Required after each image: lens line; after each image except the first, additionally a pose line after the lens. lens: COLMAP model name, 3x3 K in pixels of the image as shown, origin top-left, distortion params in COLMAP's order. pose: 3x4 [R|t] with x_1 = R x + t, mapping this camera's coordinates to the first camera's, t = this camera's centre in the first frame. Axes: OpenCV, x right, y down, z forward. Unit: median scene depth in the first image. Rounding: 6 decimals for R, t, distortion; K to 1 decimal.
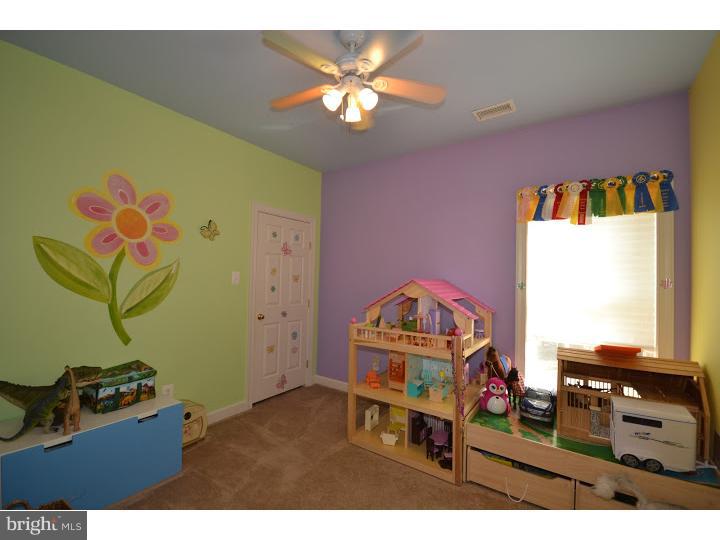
lens RADIAL K [[321.4, 0, 353.3], [0, 321.4, 273.1], [0, 0, 1]] dist [0.001662, -0.010338]
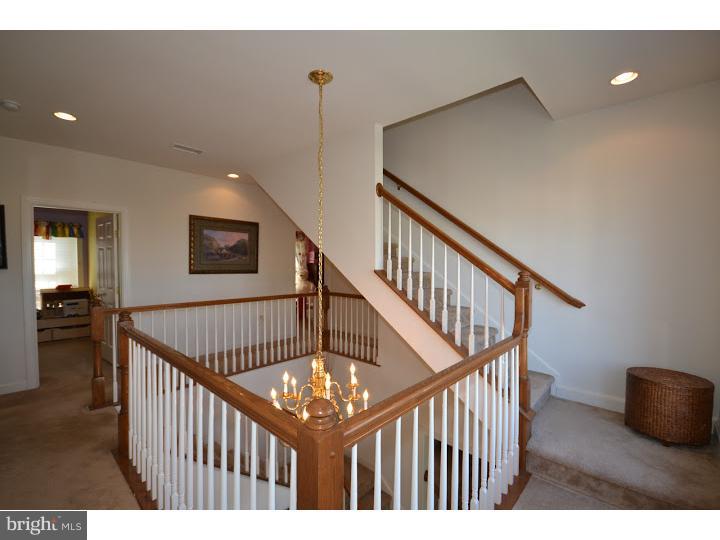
lens RADIAL K [[321.4, 0, 353.3], [0, 321.4, 273.1], [0, 0, 1]] dist [0.001662, -0.010338]
pose [[0.140703, -0.049891, 0.988794, -1.532813], [-0.013308, 0.998544, 0.052277, -0.057947], [-0.989962, -0.020514, 0.139834, -1.841467]]
